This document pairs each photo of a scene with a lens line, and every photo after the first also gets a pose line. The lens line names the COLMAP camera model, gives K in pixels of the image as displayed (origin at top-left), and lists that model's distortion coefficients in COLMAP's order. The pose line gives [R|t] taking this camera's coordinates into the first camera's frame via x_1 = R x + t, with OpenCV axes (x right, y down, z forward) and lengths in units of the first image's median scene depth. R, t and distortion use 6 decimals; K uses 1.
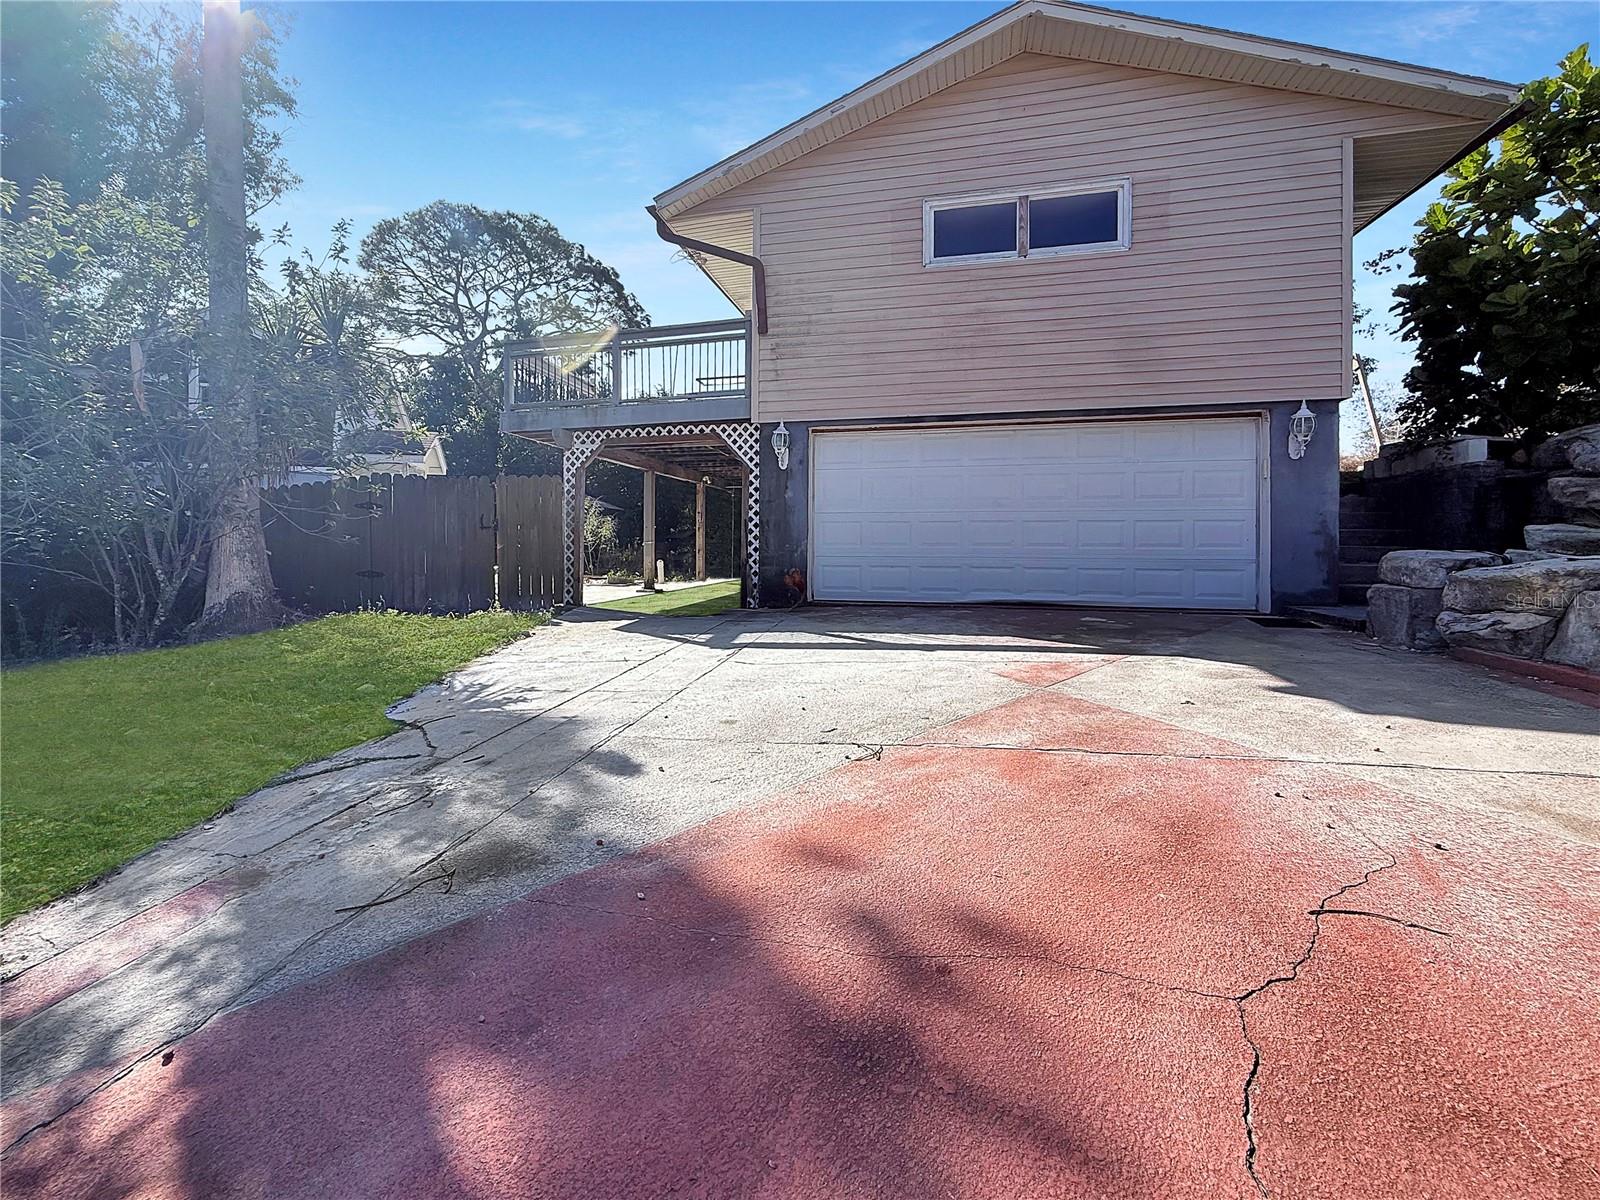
lens RADIAL K [[674.6, 0, 792.4], [0, 674.6, 564.3], [0, 0, 1]] dist [0.000679, 0.000123]
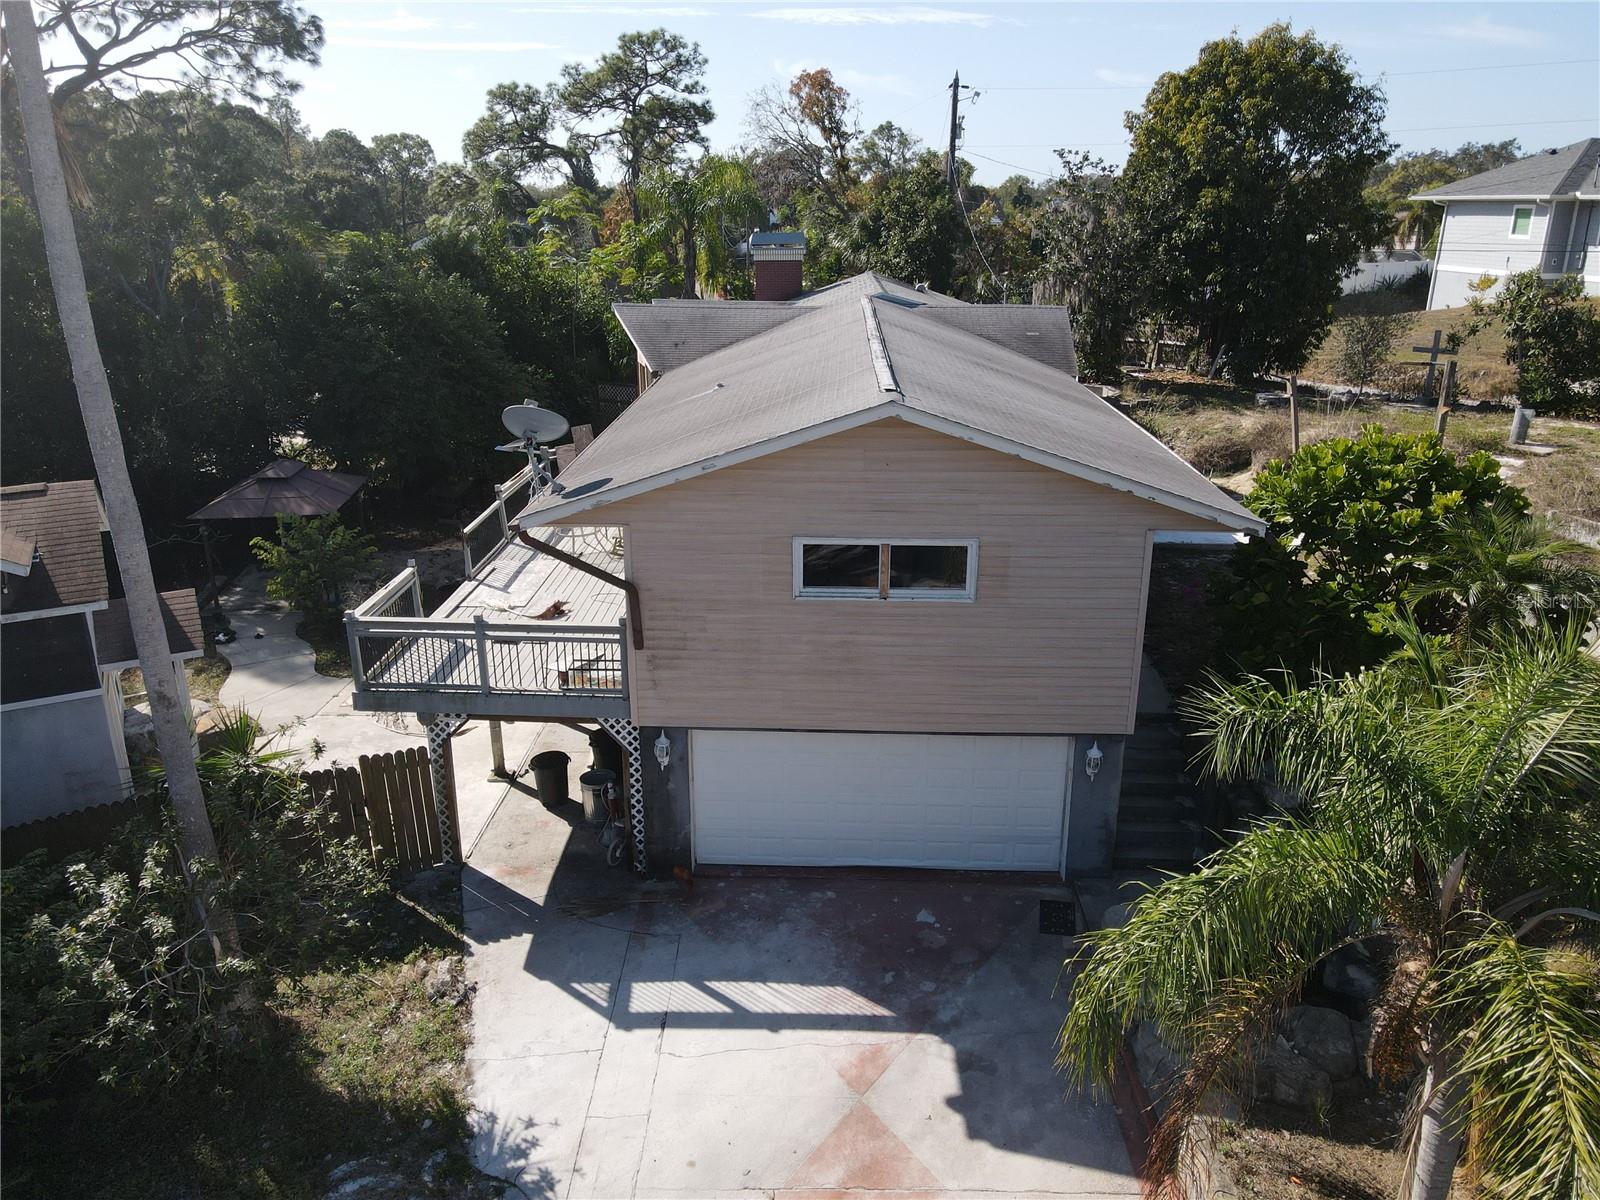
lens RADIAL K [[1126.0, 0, 800.0], [0, 1126.0, 600.0], [0, 0, 1]] dist [0.003739, 0.000813]
pose [[0.981222, -0.067431, 0.180709, -0.107467], [0.004908, 0.945325, 0.326092, -0.966351], [-0.192818, -0.319081, 0.927905, -0.602123]]
